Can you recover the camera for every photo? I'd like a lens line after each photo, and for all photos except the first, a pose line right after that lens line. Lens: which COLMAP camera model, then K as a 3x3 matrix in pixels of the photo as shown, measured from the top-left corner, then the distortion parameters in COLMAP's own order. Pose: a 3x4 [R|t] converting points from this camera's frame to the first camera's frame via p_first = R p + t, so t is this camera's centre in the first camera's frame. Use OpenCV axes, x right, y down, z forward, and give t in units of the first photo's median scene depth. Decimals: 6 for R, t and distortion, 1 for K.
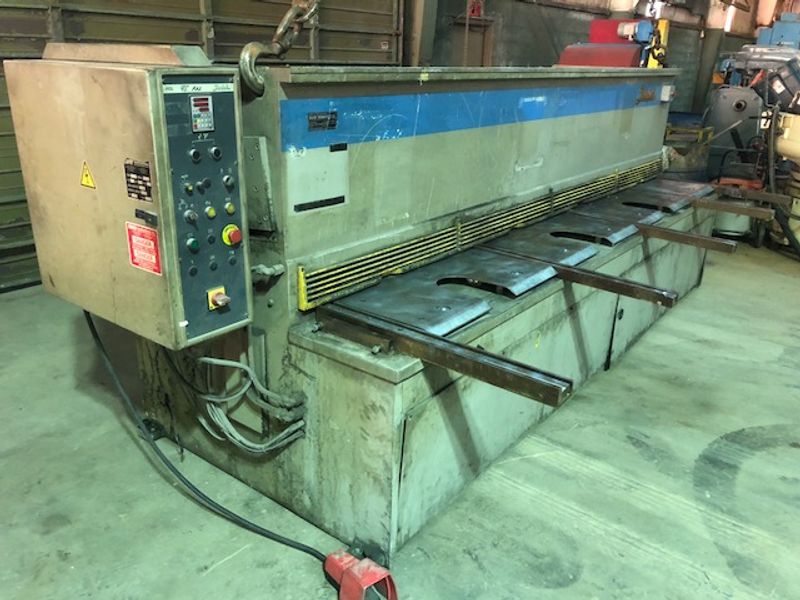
lens RADIAL K [[658.6, 0, 400.0], [0, 658.6, 300.0], [0, 0, 1]] dist [0.015997, -0.009750]
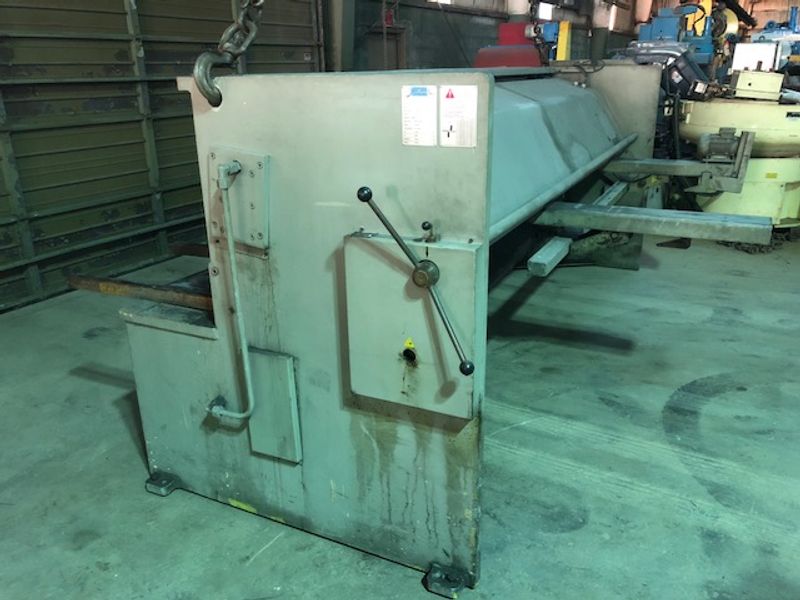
lens RADIAL K [[659.4, 0, 396.4], [0, 659.4, 302.6], [0, 0, 1]] dist [0.009539, -0.003199]
pose [[0.988121, -0.093384, 0.122054, -0.103302], [0.094564, 0.995511, -0.003896, 0.019976], [-0.121142, 0.015392, 0.992516, -0.049402]]
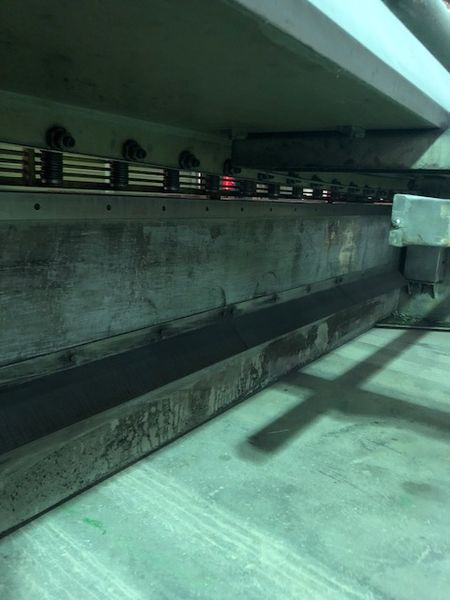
lens RADIAL K [[494.6, 0, 225.0], [0, 494.6, 300.0], [0, 0, 1]] dist [0.009539, -0.003199]
pose [[0.999939, 0.010170, -0.004416, 0.108928], [-0.010703, 0.989372, -0.145012, 0.052185], [0.002894, 0.145050, 0.989420, 0.581489]]
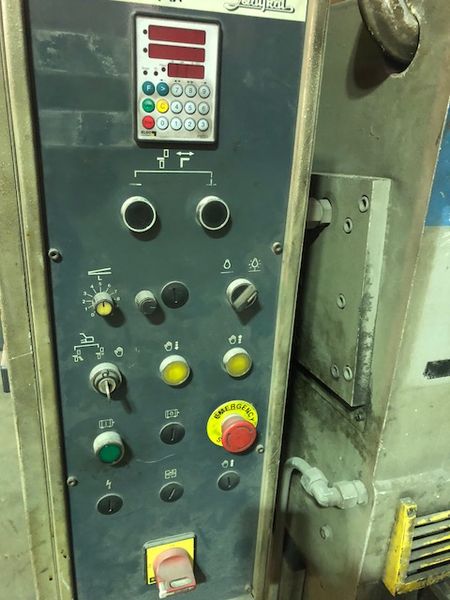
lens RADIAL K [[494.6, 0, 225.0], [0, 494.6, 300.0], [0, 0, 1]] dist [0.009539, -0.003199]
pose [[0.833044, 0.220342, -0.507432, -0.239307], [-0.219995, 0.973555, 0.061583, -0.341179], [0.507583, 0.060331, 0.859488, 1.372954]]
